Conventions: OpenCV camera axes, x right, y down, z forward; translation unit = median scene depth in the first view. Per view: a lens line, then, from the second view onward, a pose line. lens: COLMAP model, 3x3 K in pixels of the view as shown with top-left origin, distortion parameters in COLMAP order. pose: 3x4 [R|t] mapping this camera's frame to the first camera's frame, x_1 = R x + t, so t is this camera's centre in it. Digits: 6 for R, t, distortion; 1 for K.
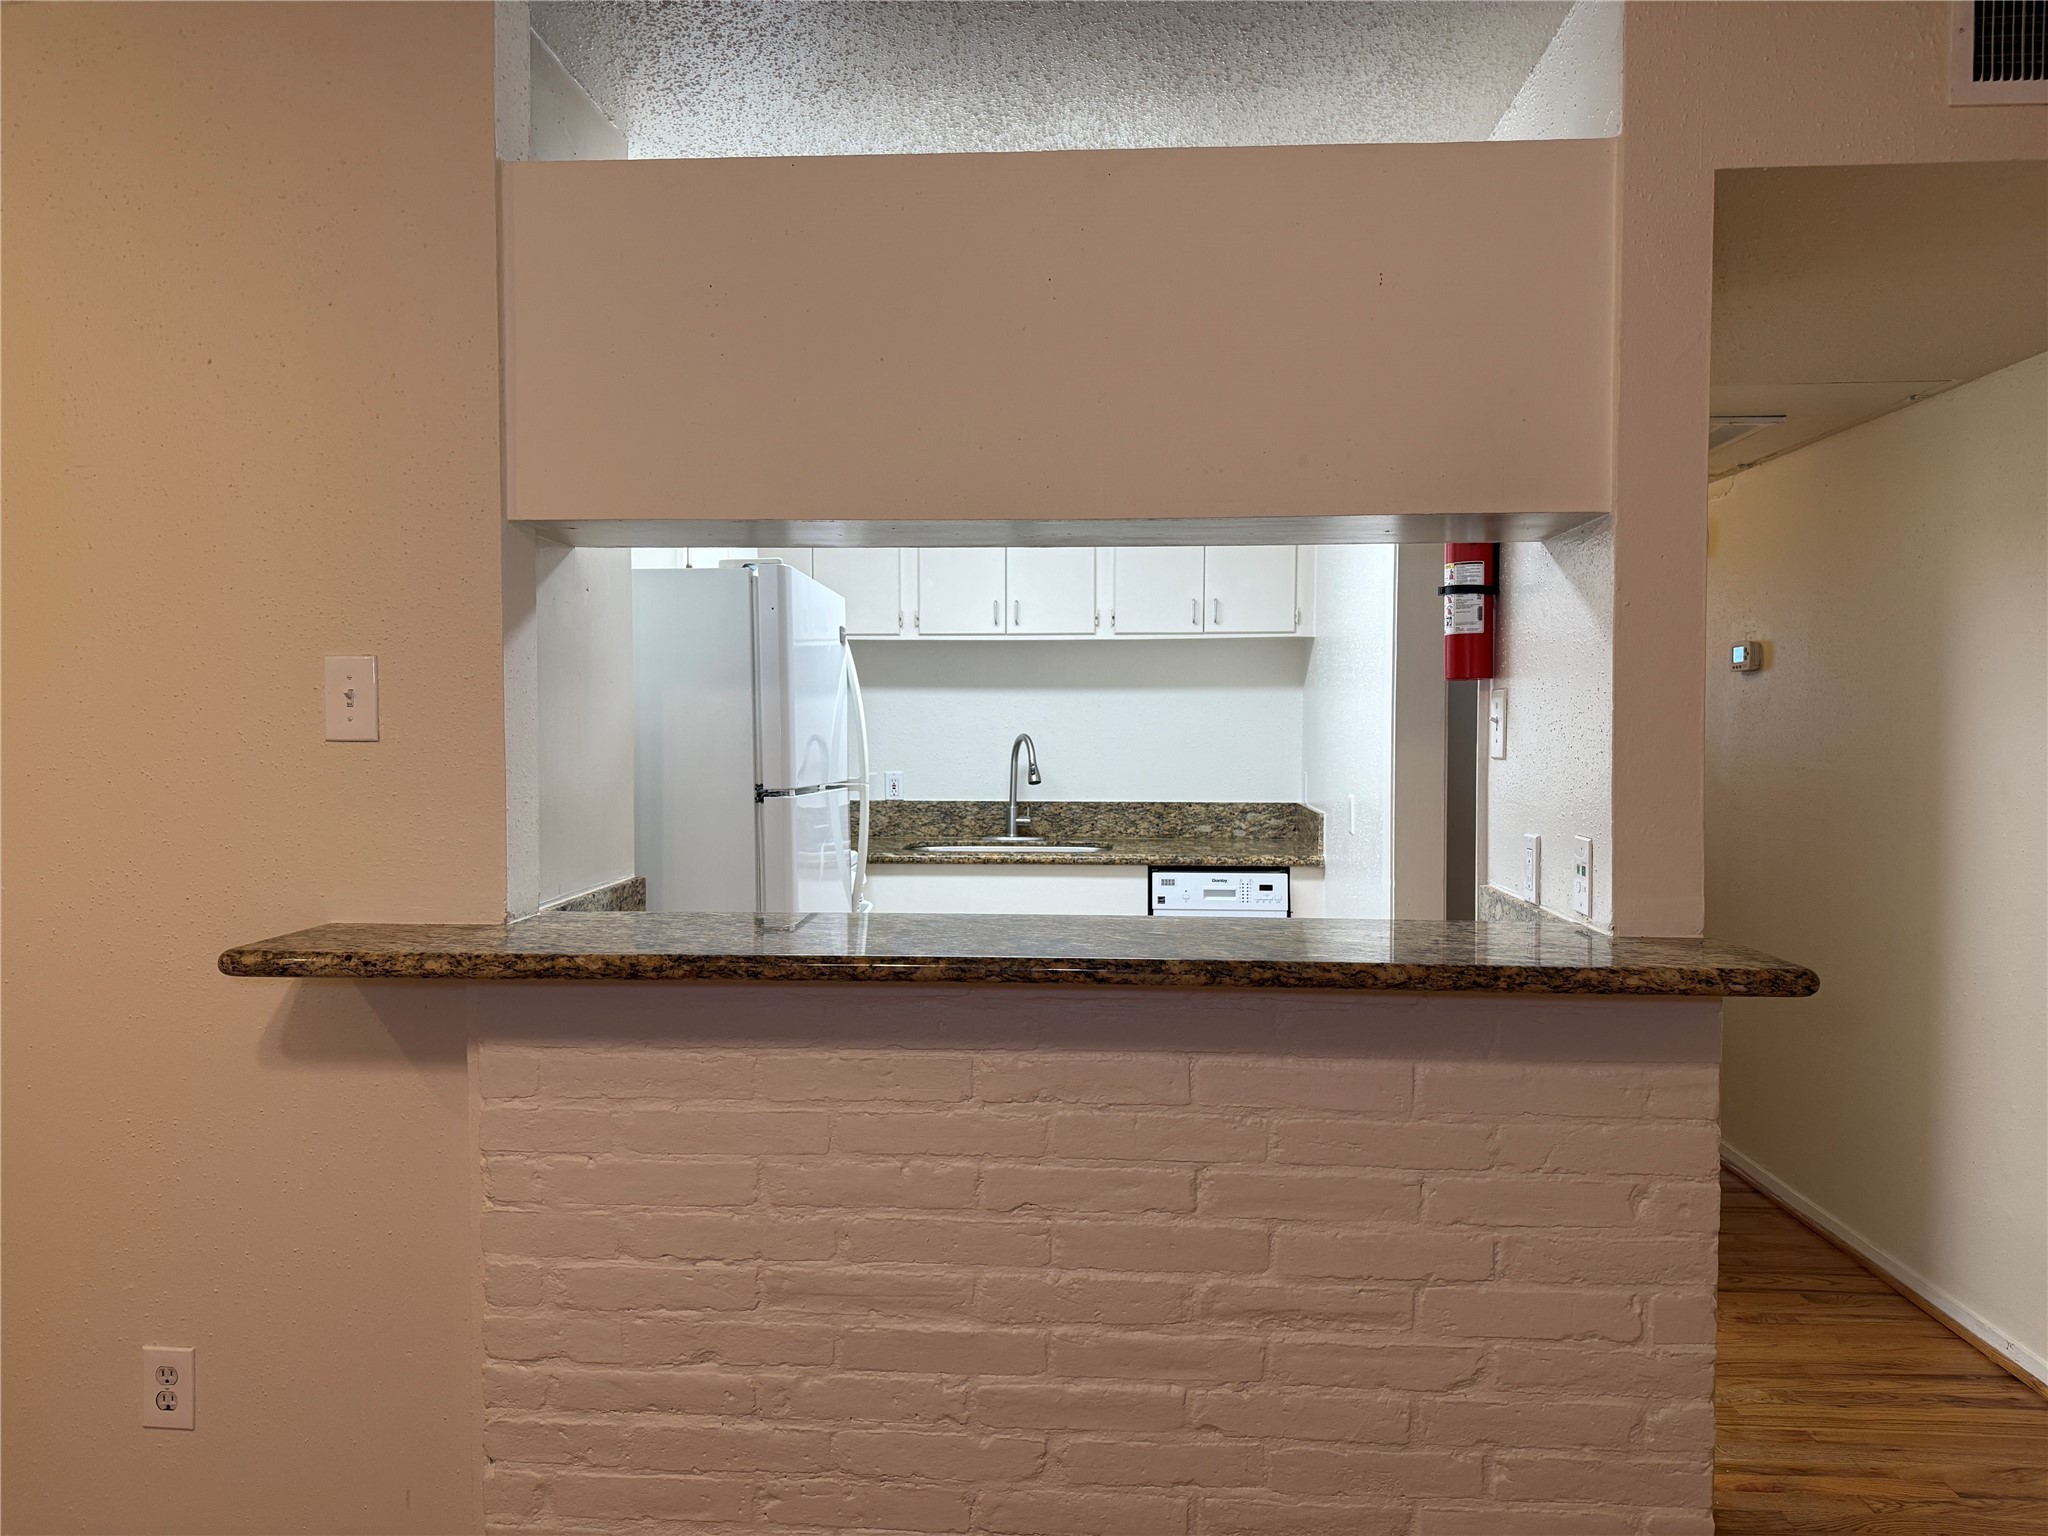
lens RADIAL K [[1421.4, 0, 1016.2], [0, 1421.4, 772.8], [0, 0, 1]] dist [0.166570, -0.344216]
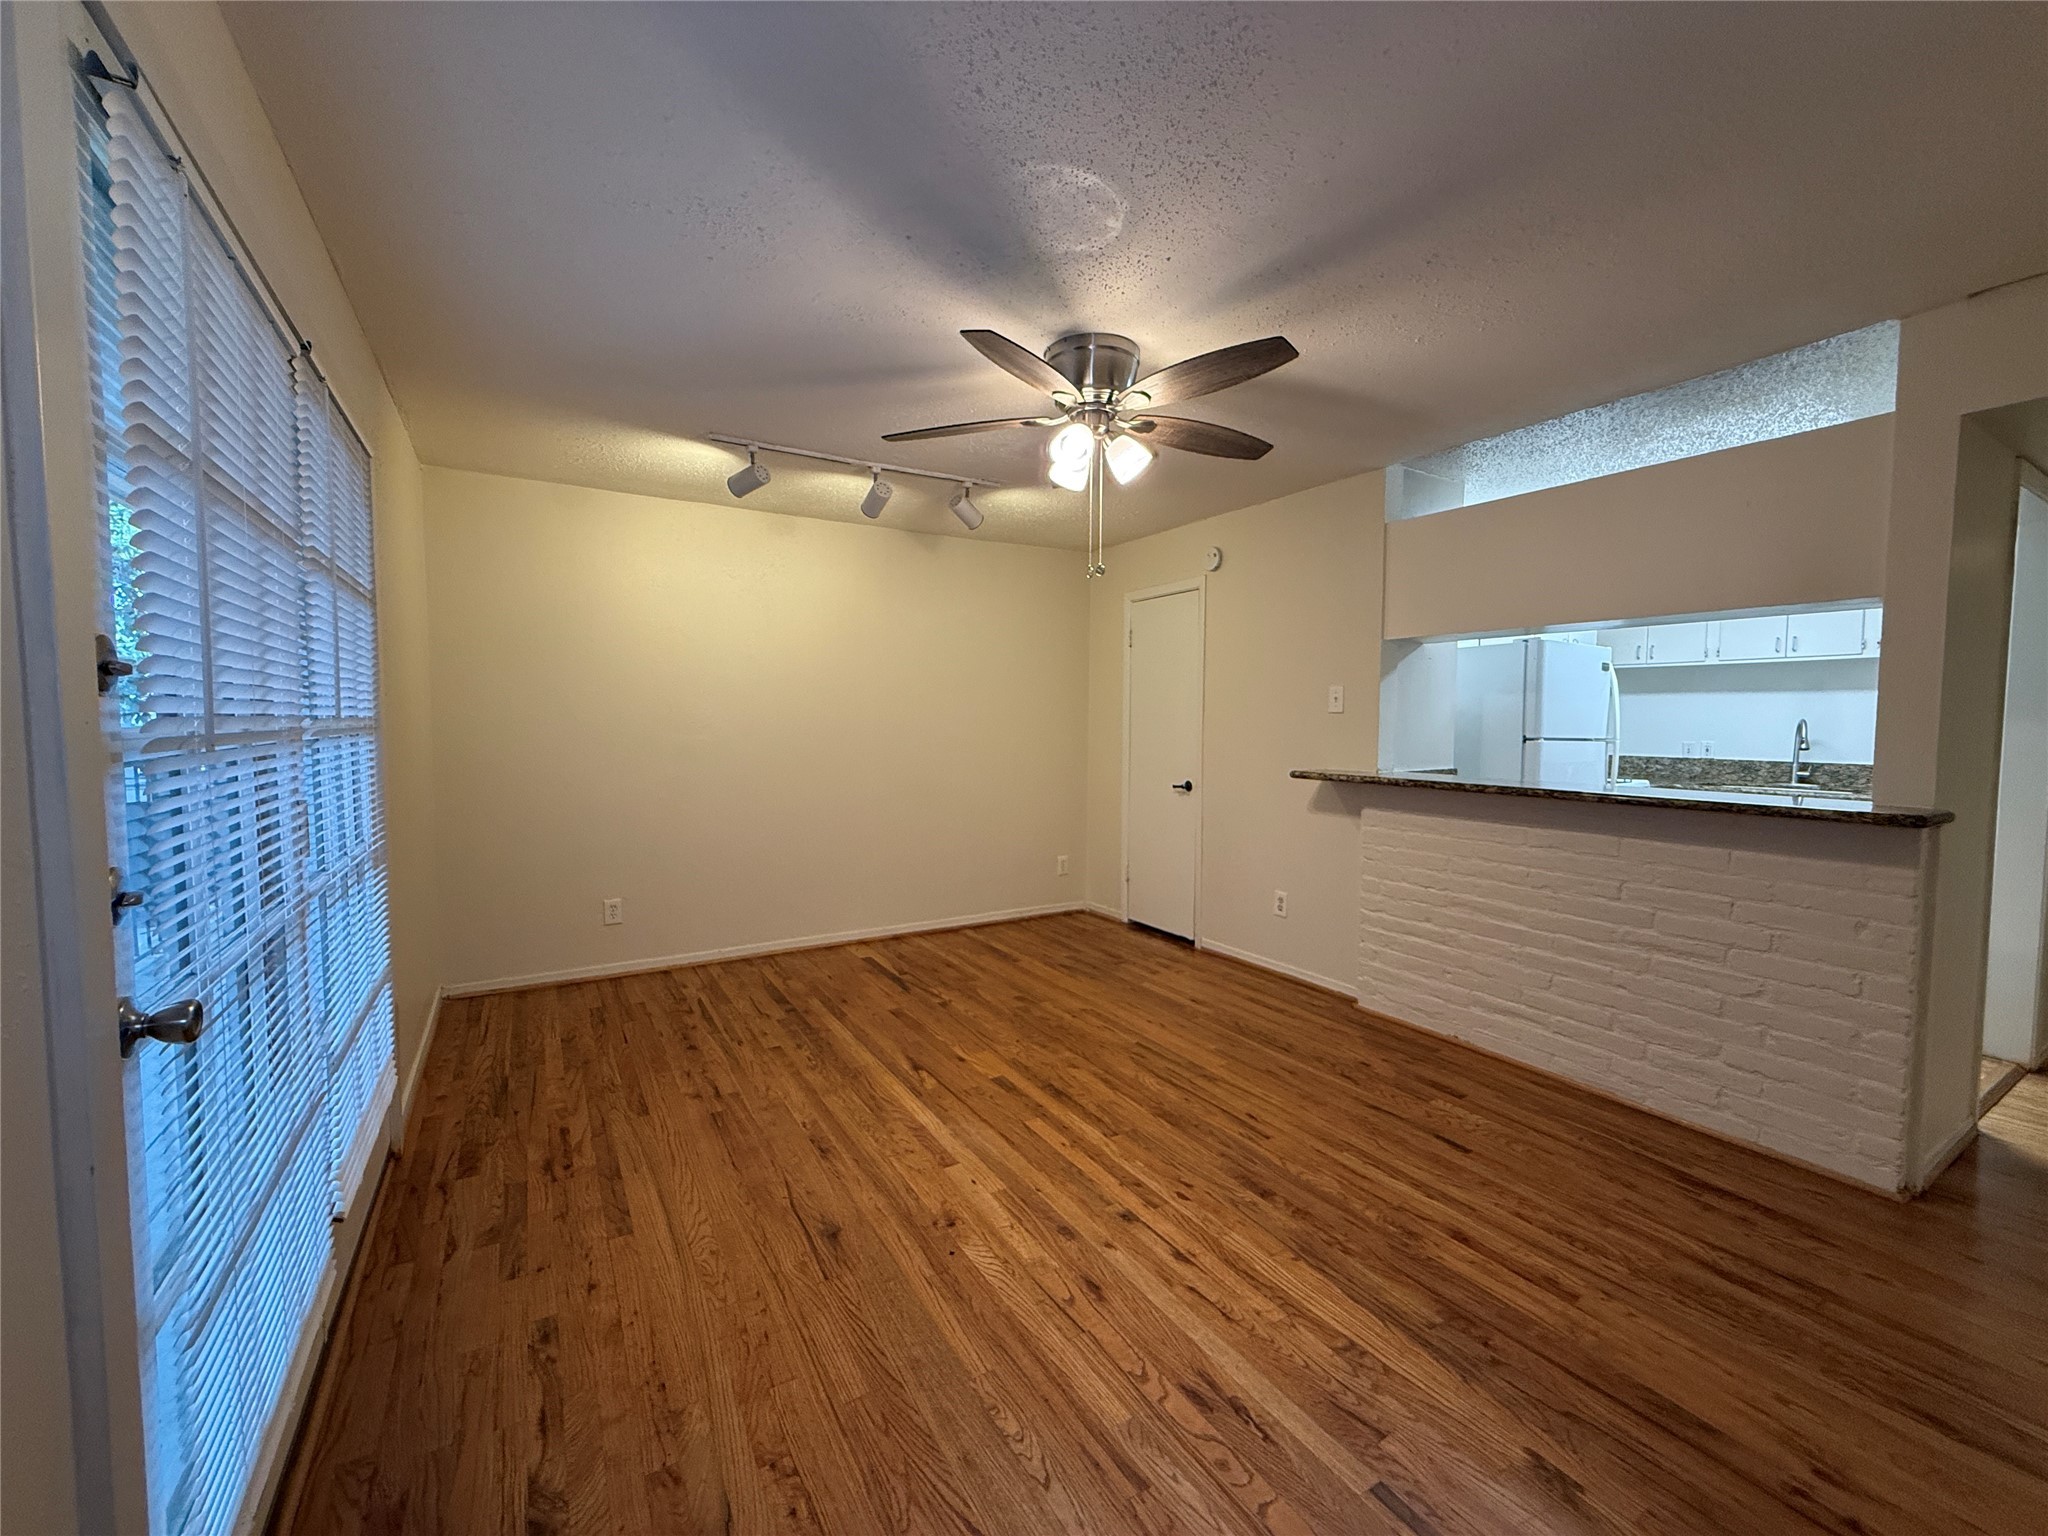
lens RADIAL K [[816.2, 0, 1015.5], [0, 816.2, 764.8], [0, 0, 1]] dist [0.000325, -0.000229]
pose [[0.568395, 0.049569, -0.821261, 0.267140], [-0.034968, 0.998737, 0.036079, 0.022418], [0.822012, 0.008211, 0.569411, -0.261222]]
